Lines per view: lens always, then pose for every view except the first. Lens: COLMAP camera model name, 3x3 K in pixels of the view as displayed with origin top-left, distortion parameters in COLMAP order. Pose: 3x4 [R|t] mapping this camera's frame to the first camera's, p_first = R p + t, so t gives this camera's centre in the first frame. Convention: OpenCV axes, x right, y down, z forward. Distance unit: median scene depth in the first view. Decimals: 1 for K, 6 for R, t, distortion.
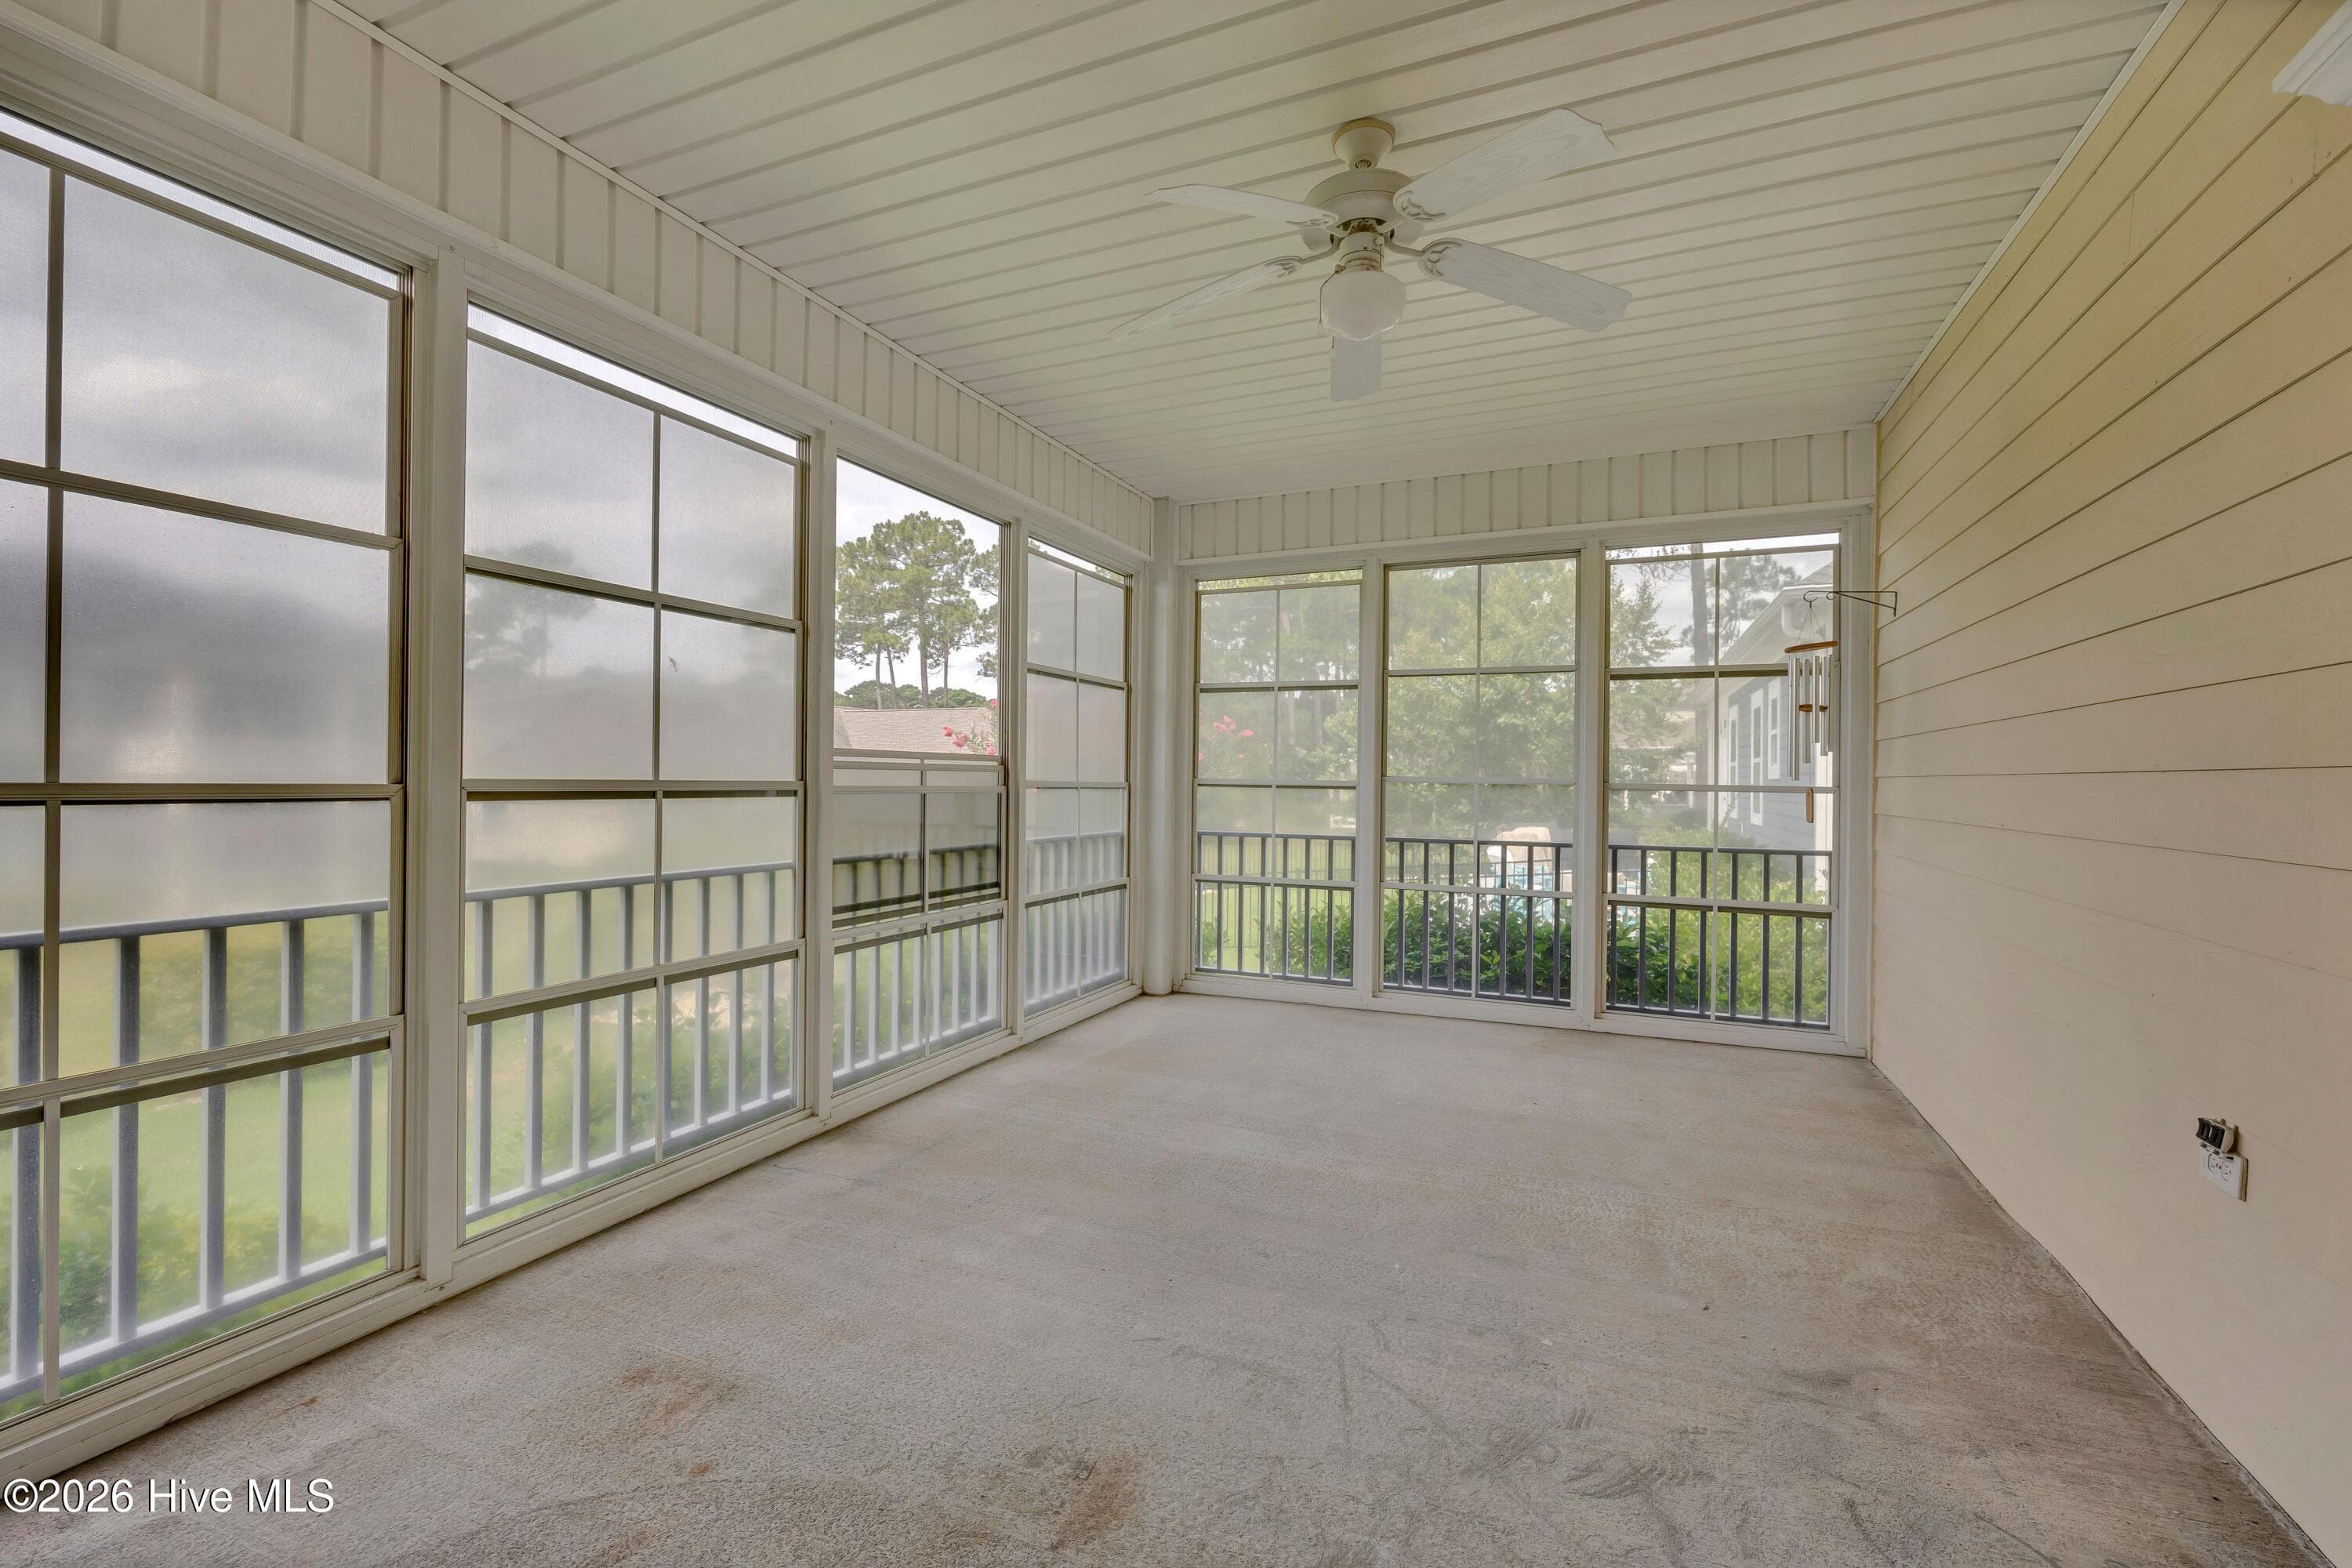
lens RADIAL K [[1020.5, 0, 1162.3], [0, 1020.5, 779.6], [0, 0, 1]] dist [-0.000861, 0.014245]
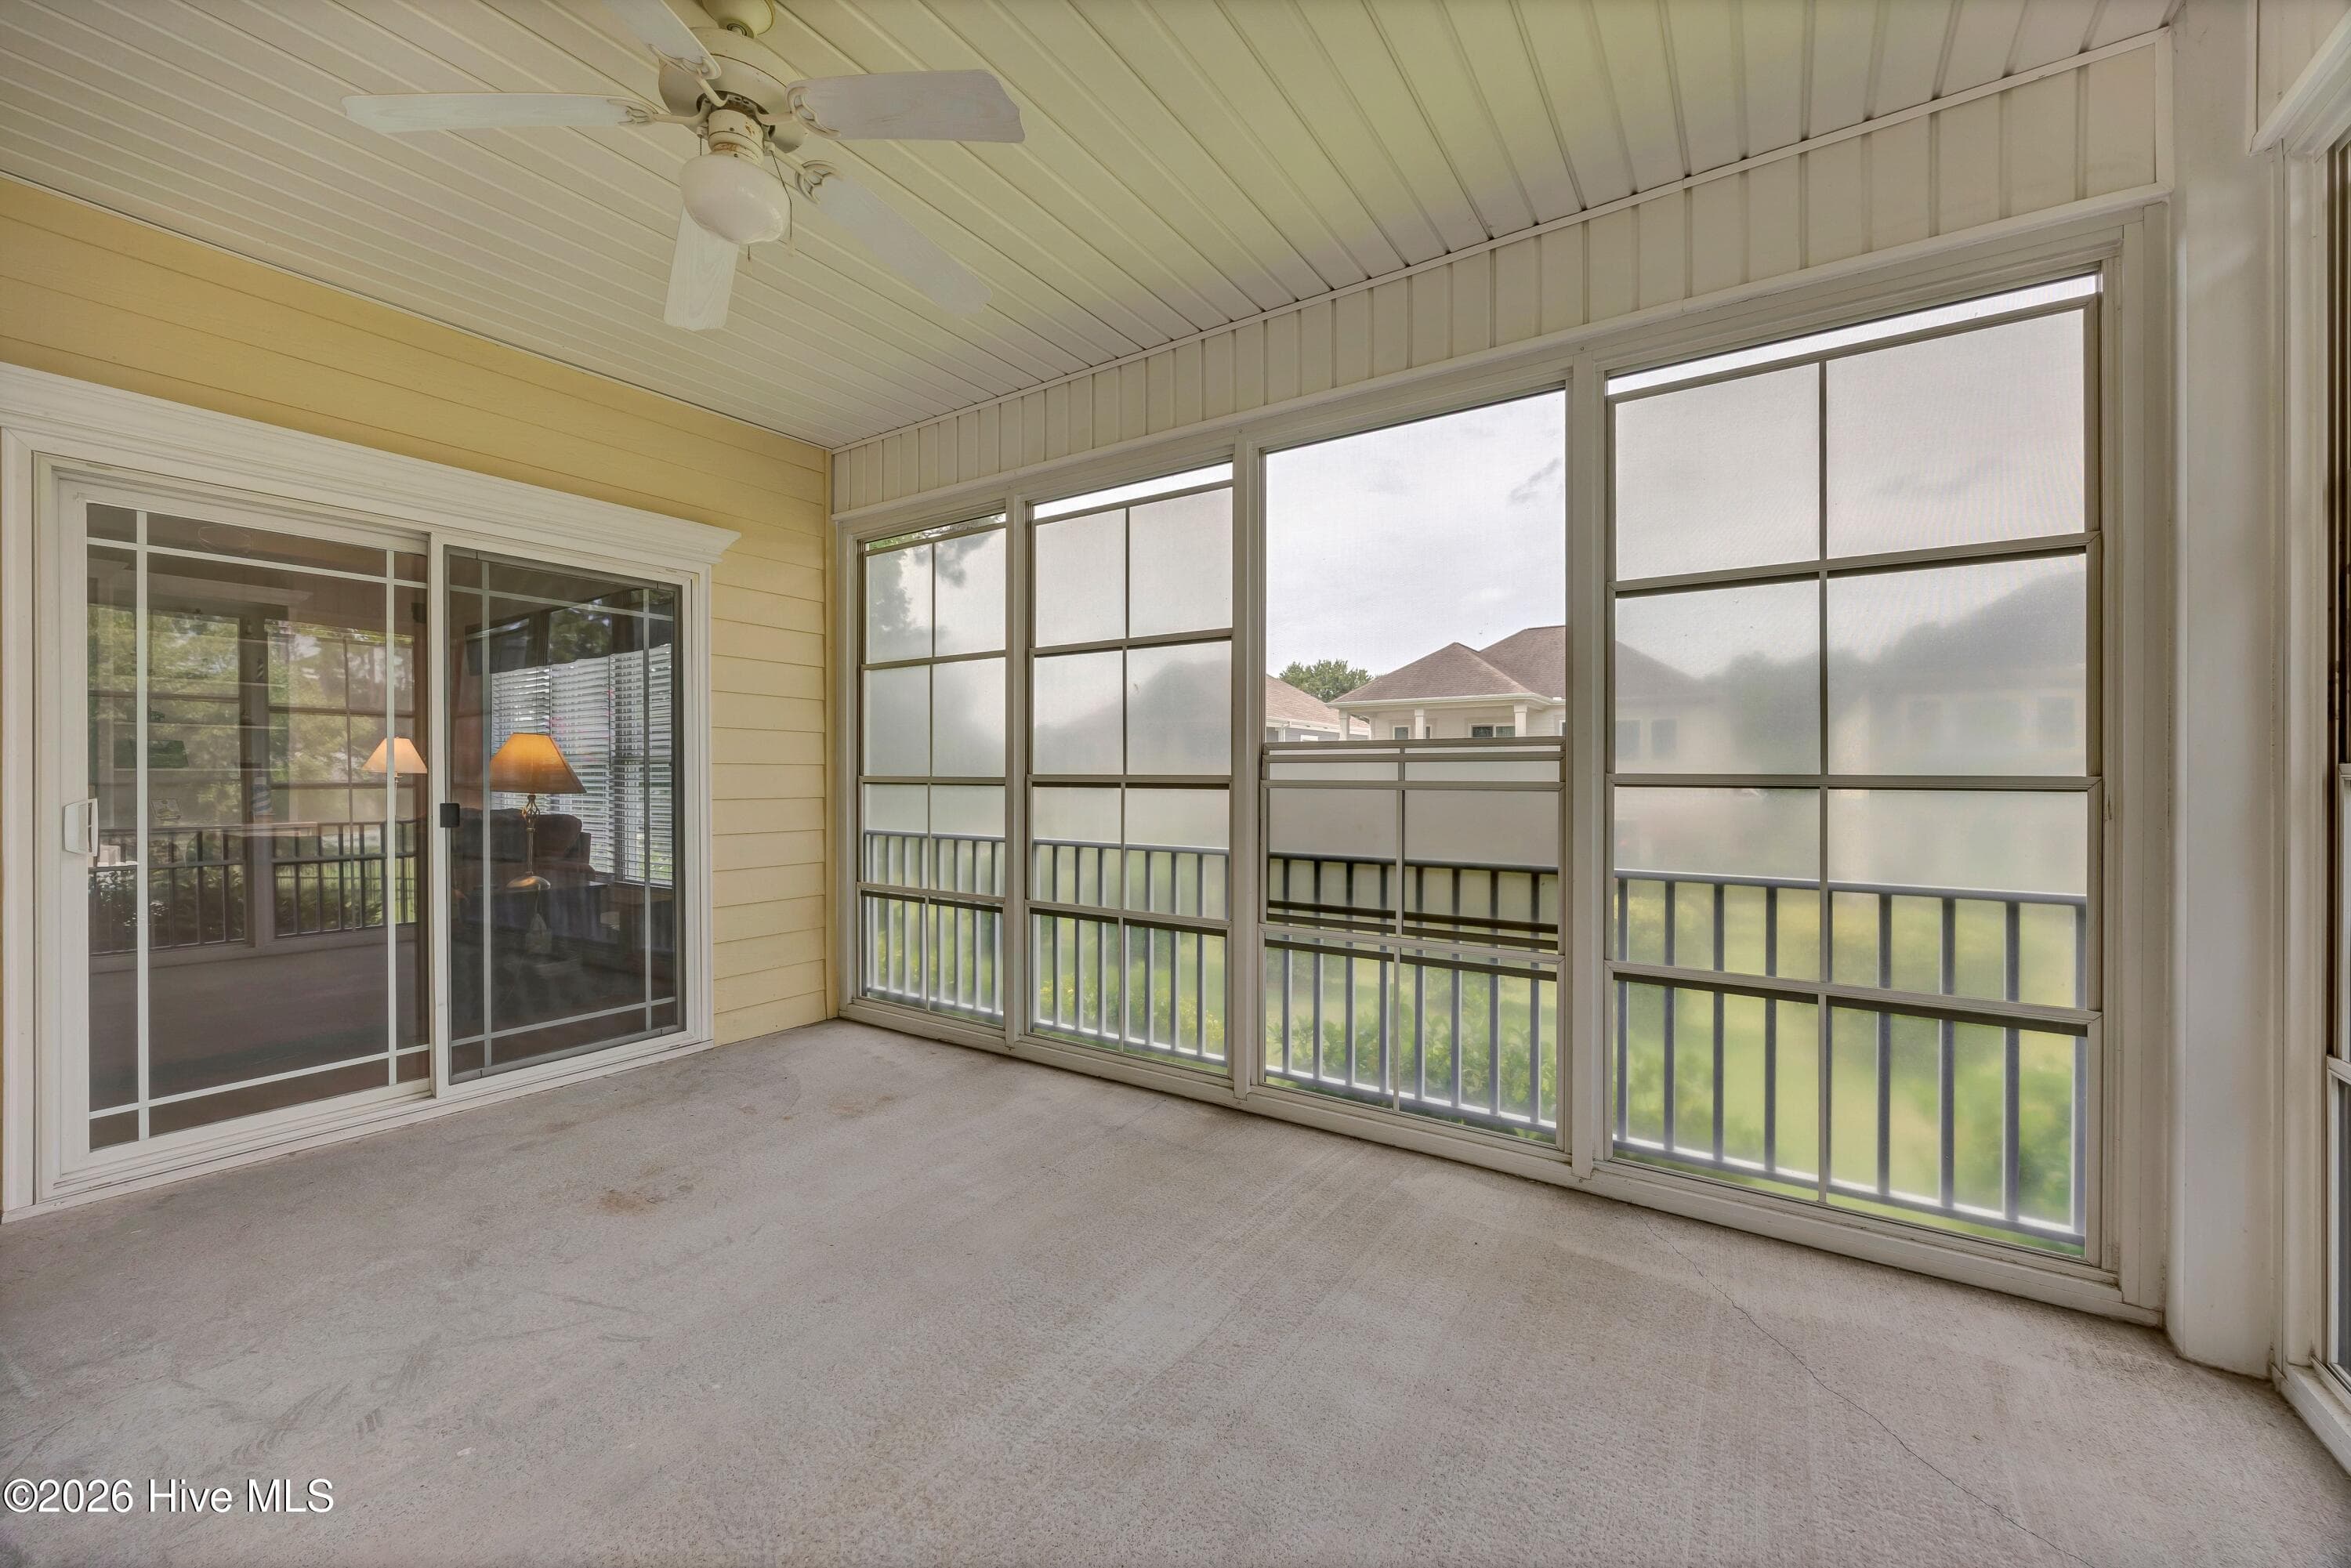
lens RADIAL K [[1020.0, 0, 1161.8], [0, 1020.0, 779.6], [0, 0, 1]] dist [-0.000861, 0.014245]
pose [[-0.240577, 0.002906, -0.970626, 0.731012], [0.003350, 0.999992, 0.002164, 0.003356], [0.970624, -0.002731, -0.240585, 1.218875]]
